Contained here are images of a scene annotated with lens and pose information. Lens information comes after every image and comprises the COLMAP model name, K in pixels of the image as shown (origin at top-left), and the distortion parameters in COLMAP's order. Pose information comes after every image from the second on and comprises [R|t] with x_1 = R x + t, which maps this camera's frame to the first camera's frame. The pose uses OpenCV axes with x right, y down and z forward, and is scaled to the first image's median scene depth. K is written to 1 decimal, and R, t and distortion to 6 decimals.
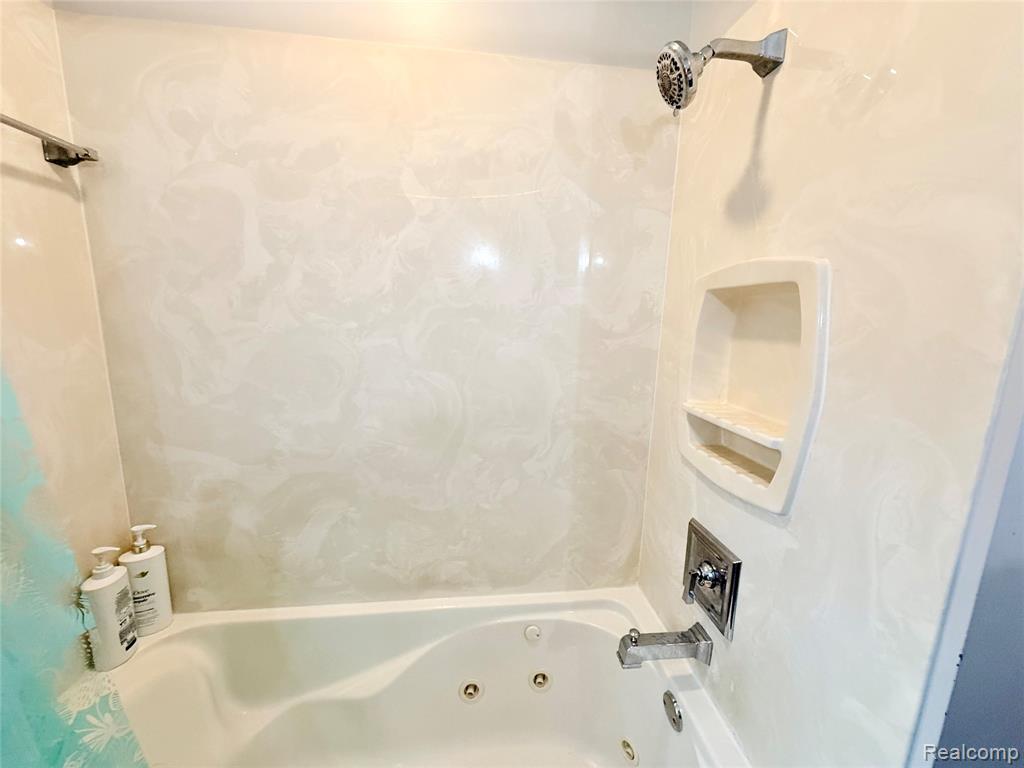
lens RADIAL K [[407.6, 0, 515.5], [0, 407.6, 384.7], [0, 0, 1]] dist [-0.000021, -0.000593]
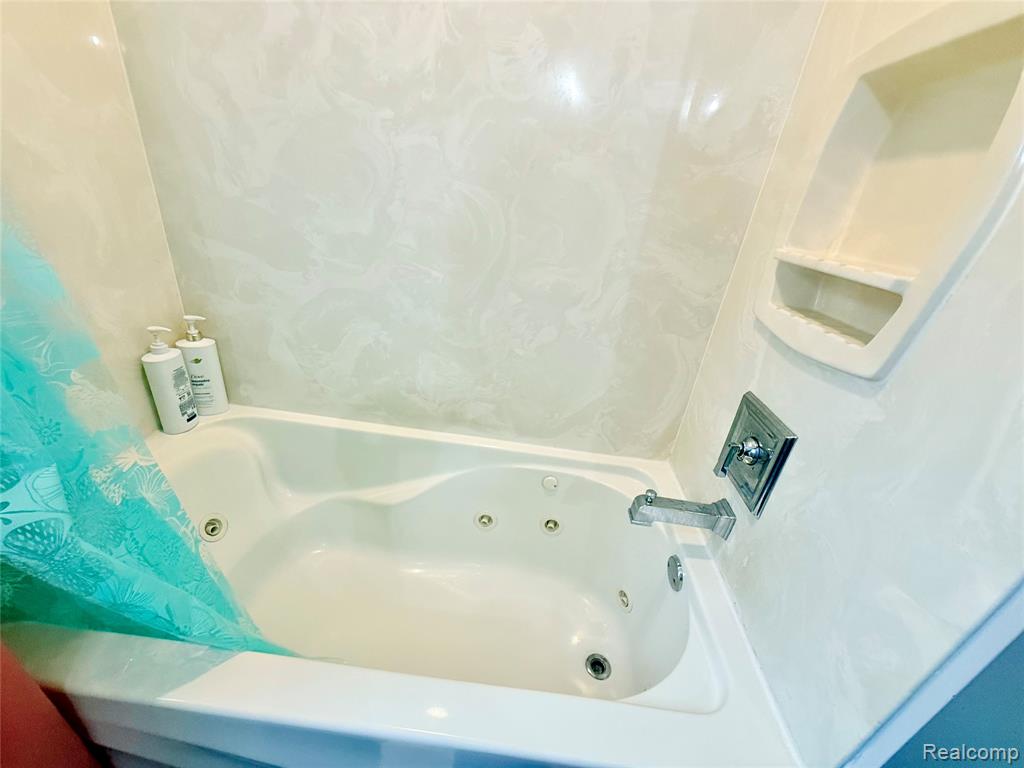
lens RADIAL K [[407.6, 0, 515.5], [0, 407.6, 384.7], [0, 0, 1]] dist [-0.000021, -0.000593]
pose [[0.978113, 0.158479, -0.134834, 0.064812], [-0.118010, 0.956213, 0.267825, 0.137438], [0.171375, -0.246051, 0.953986, 0.099151]]
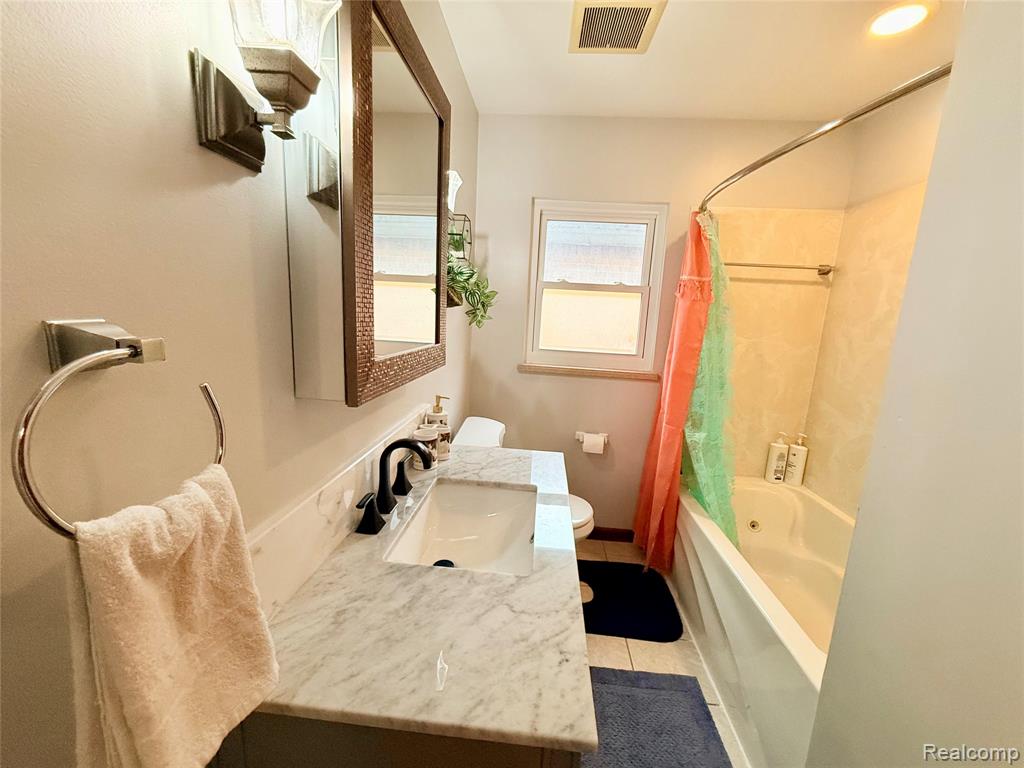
lens RADIAL K [[407.6, 0, 515.5], [0, 407.6, 384.7], [0, 0, 1]] dist [-0.000021, -0.000593]
pose [[-0.196763, 0.135878, -0.970990, 1.431148], [-0.227210, 0.957071, 0.179972, 0.055633], [0.953761, 0.256031, -0.157444, -0.168723]]
